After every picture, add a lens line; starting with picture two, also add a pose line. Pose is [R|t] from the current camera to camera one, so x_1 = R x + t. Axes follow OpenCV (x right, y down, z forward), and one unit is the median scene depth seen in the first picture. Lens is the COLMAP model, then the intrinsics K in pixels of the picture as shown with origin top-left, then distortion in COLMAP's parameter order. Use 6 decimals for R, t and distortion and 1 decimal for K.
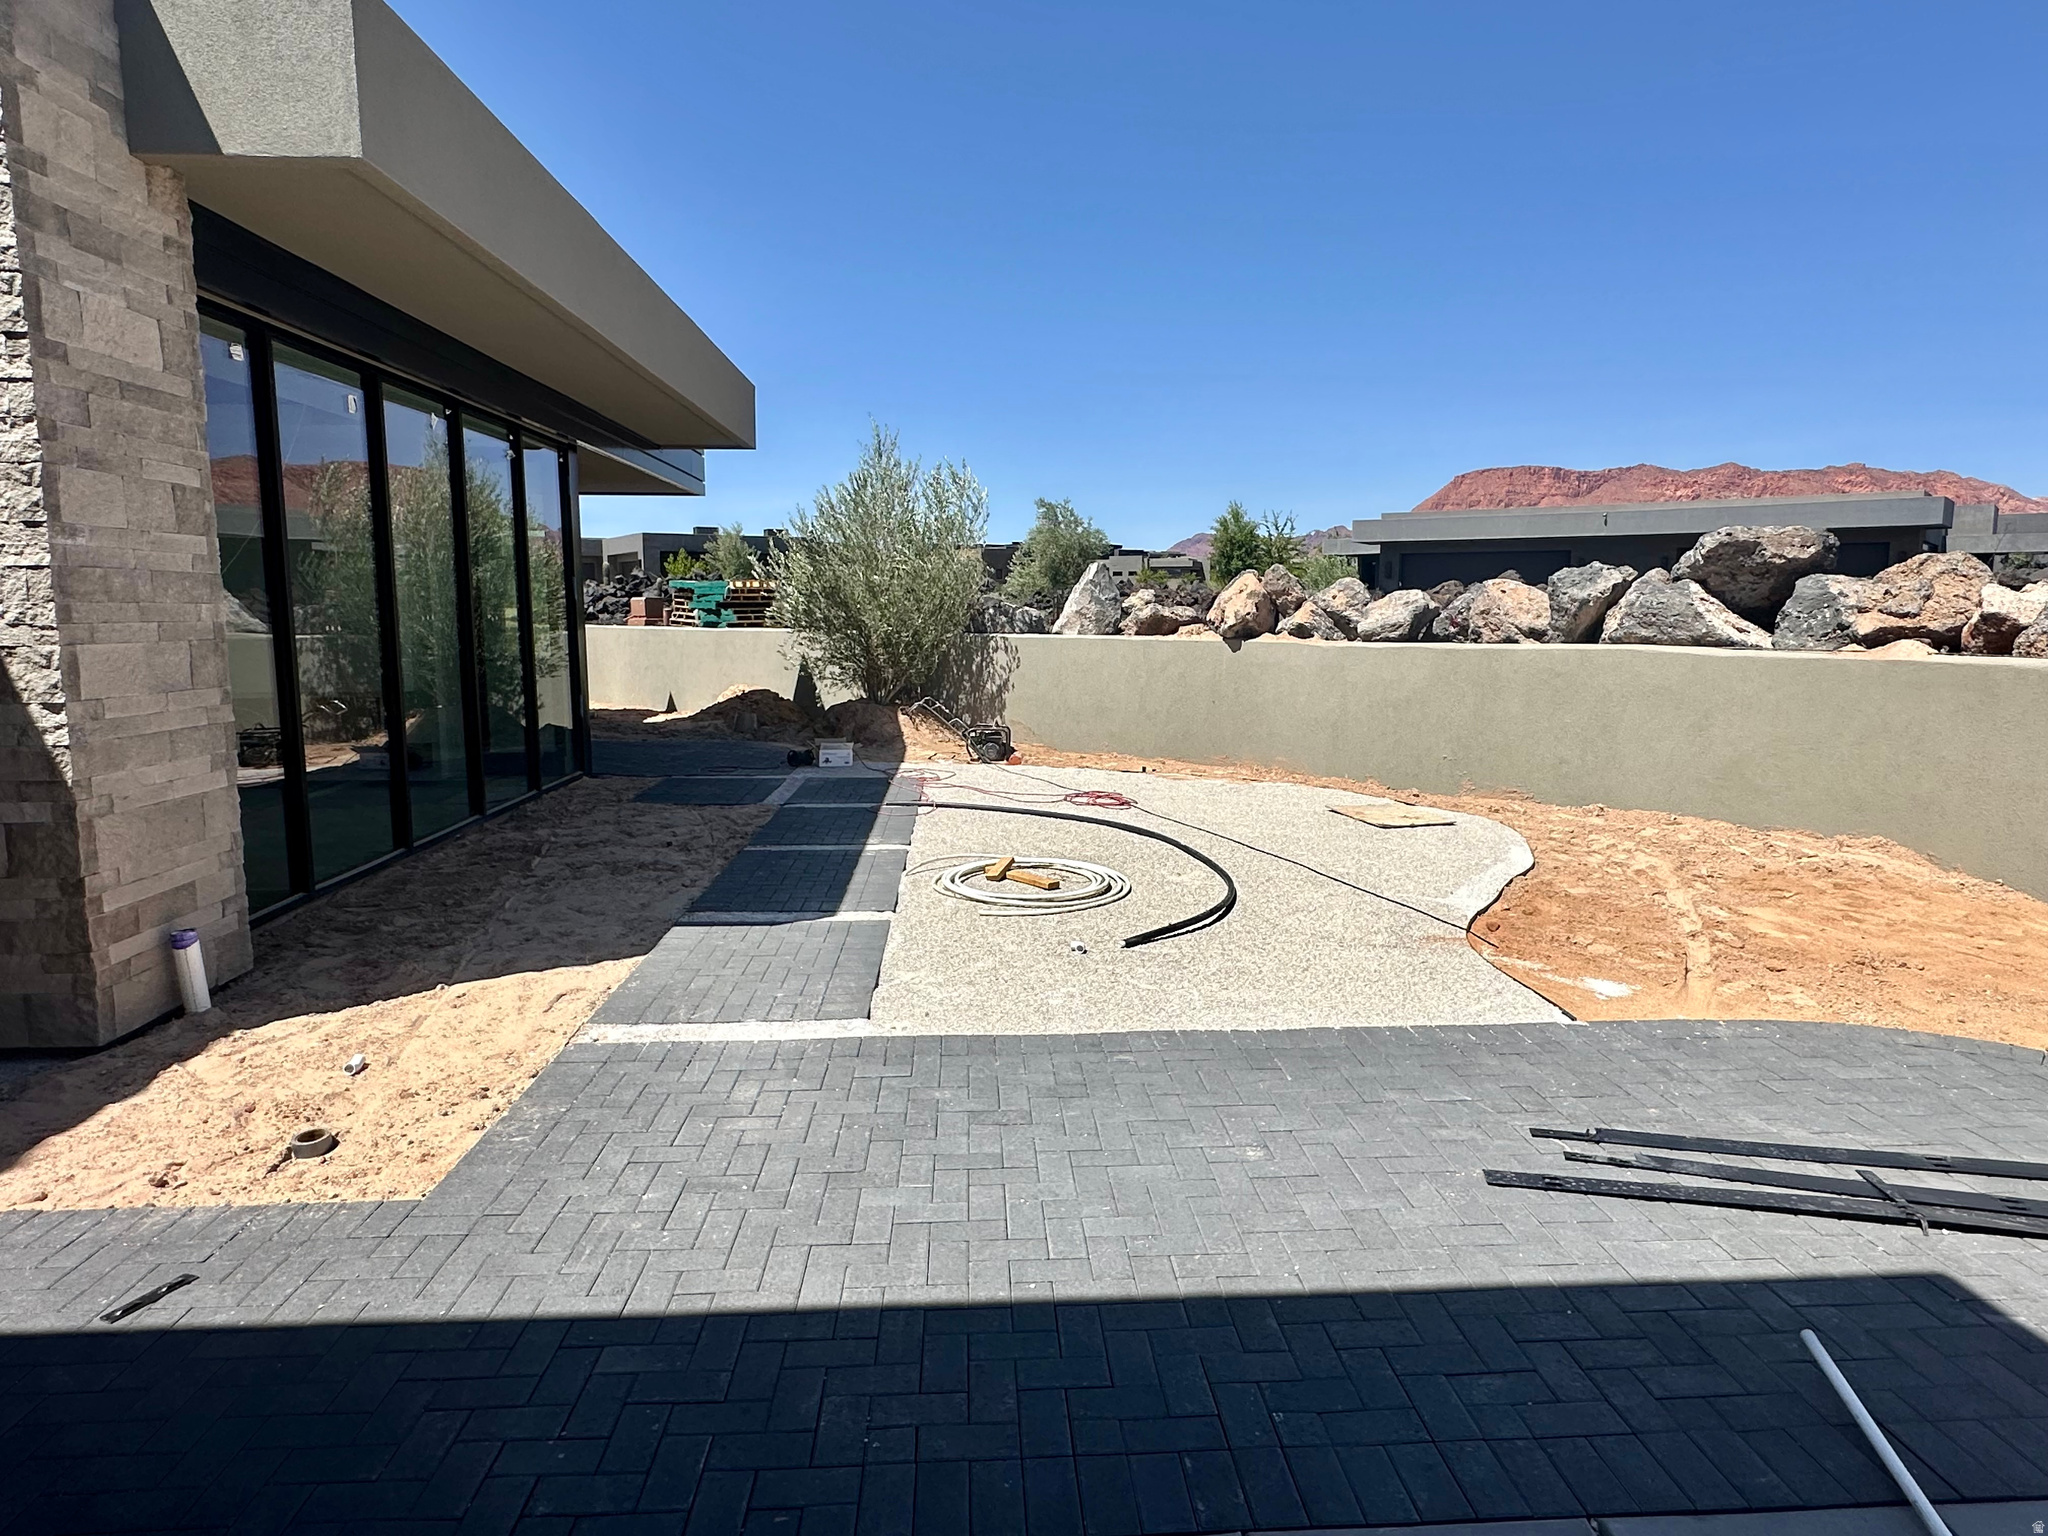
lens RADIAL K [[1214.5, 0, 1017.5], [0, 1214.5, 770.7], [0, 0, 1]] dist [-0.003184, -0.000401]
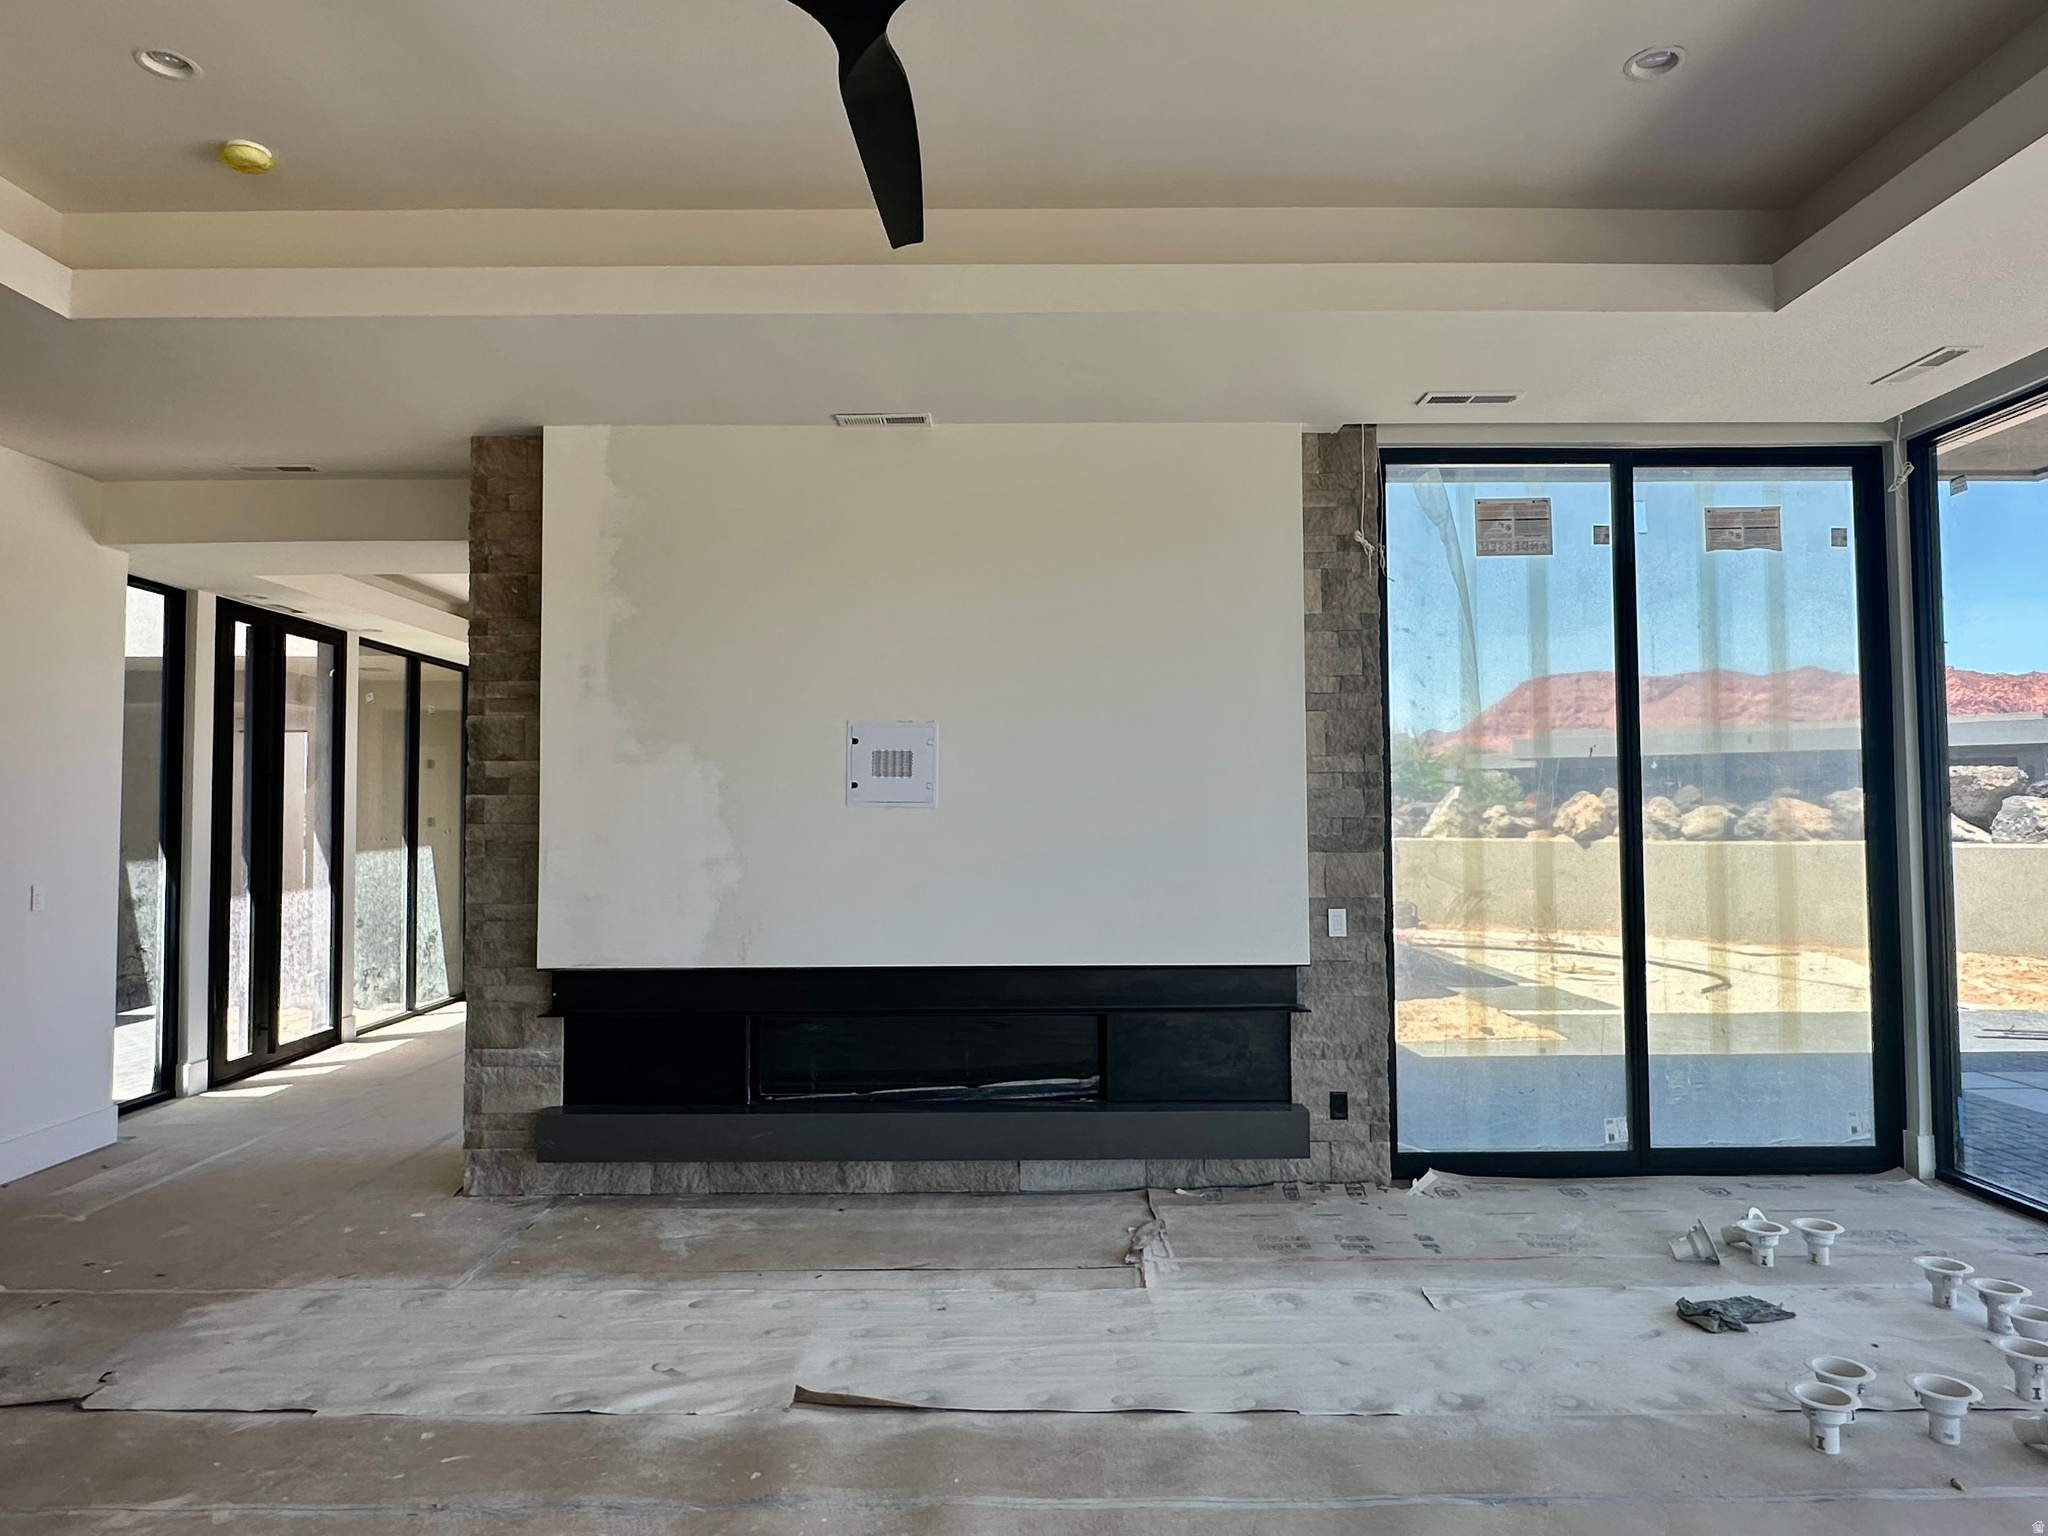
lens RADIAL K [[1247.7, 0, 1020.3], [0, 1247.7, 758.2], [0, 0, 1]] dist [-0.001840, 0.000596]
pose [[0.998869, -0.007013, -0.047028, -0.500949], [-0.001540, 0.983772, -0.179418, 0.074723], [0.047523, 0.179288, 0.982648, -0.597935]]
